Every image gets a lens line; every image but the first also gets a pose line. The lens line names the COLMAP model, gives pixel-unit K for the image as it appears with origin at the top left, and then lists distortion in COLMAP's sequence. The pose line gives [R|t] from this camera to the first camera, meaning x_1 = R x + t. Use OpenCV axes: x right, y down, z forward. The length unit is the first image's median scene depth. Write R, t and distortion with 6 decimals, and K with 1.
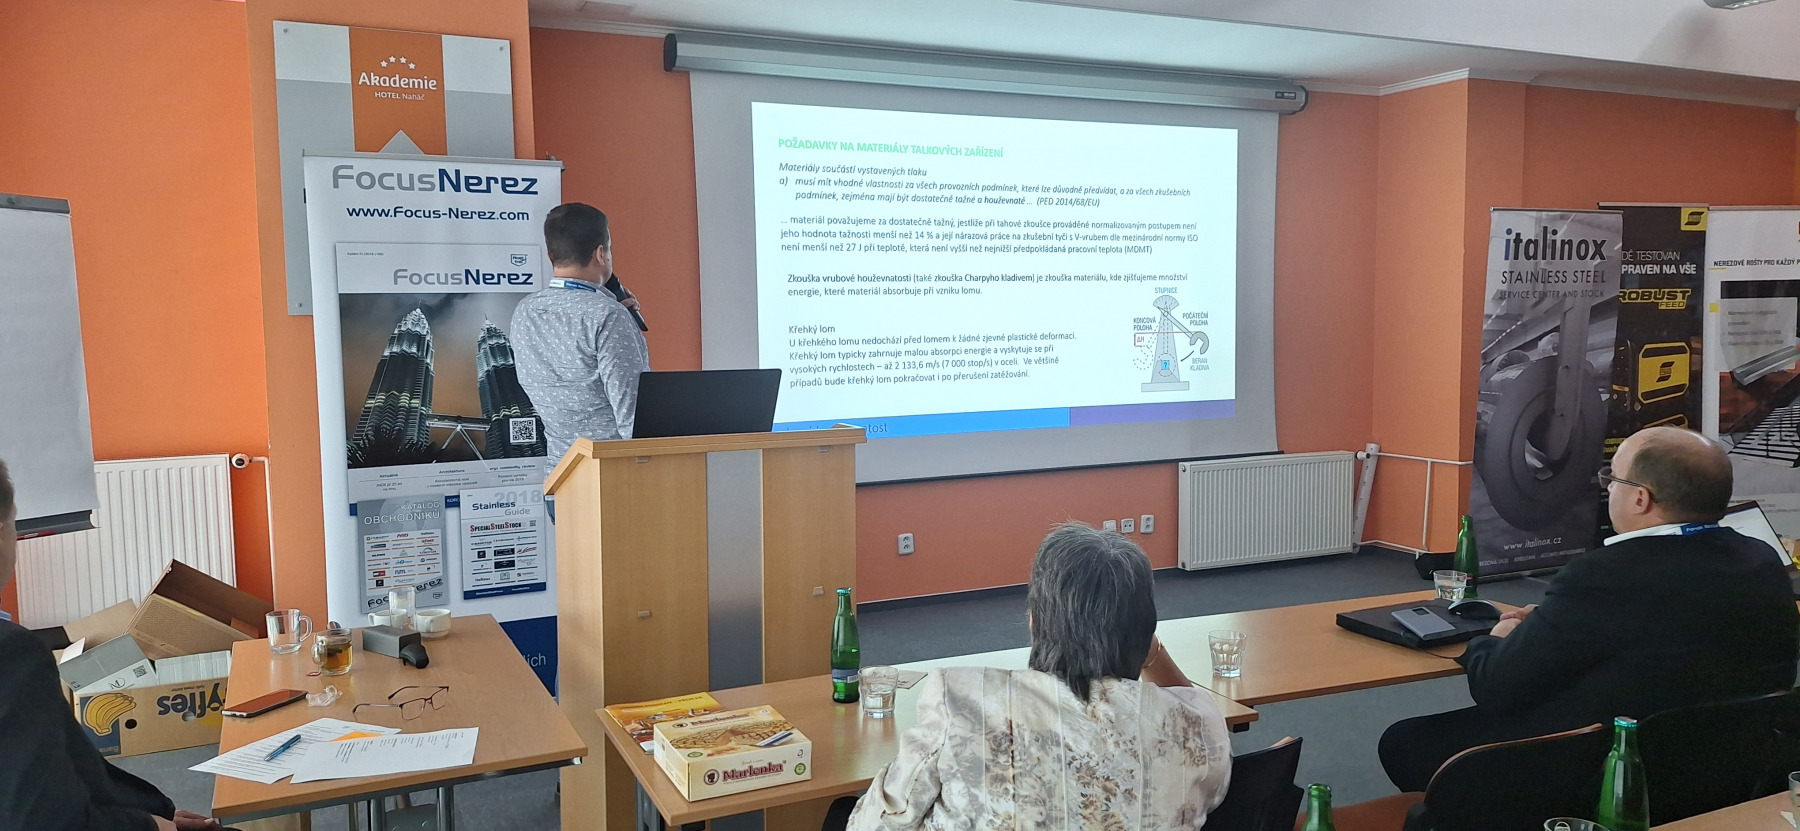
lens RADIAL K [[1285.3, 0, 900.0], [0, 1285.3, 415.5], [0, 0, 1]] dist [0.073249, -0.109004]
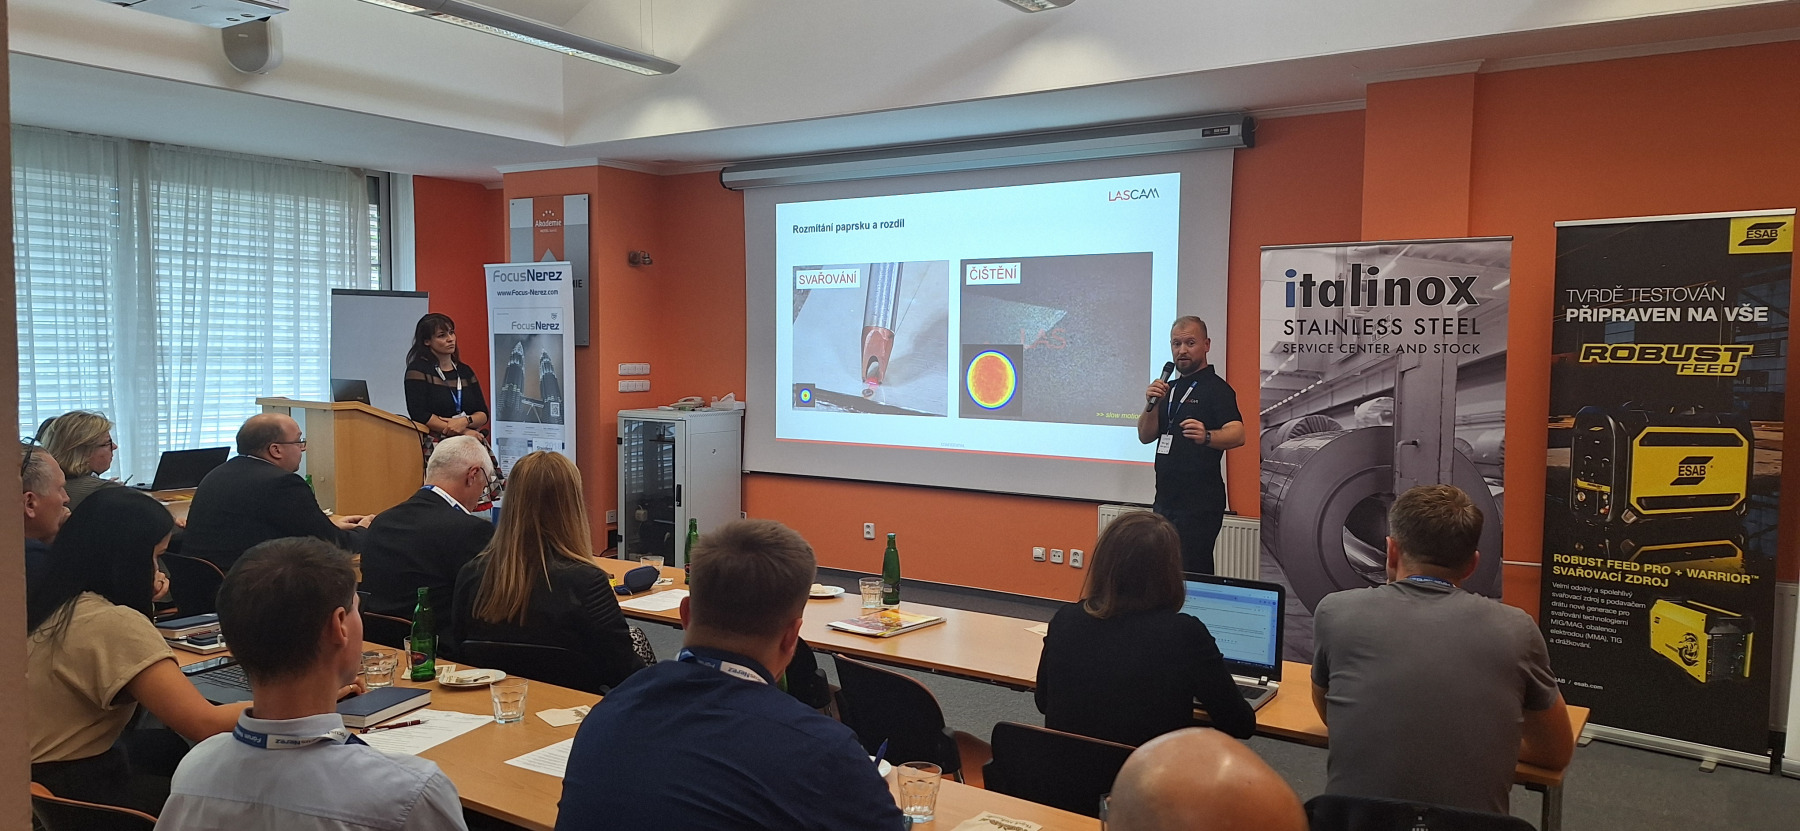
lens RADIAL K [[1229.3, 0, 937.9], [0, 1229.3, 416.3], [0, 0, 1]] dist [0.087986, -0.112773]
pose [[0.514478, 0.065904, -0.854967, 1.019093], [-0.087766, 0.995853, 0.023951, -0.046906], [0.853000, 0.062715, 0.518129, 0.383942]]
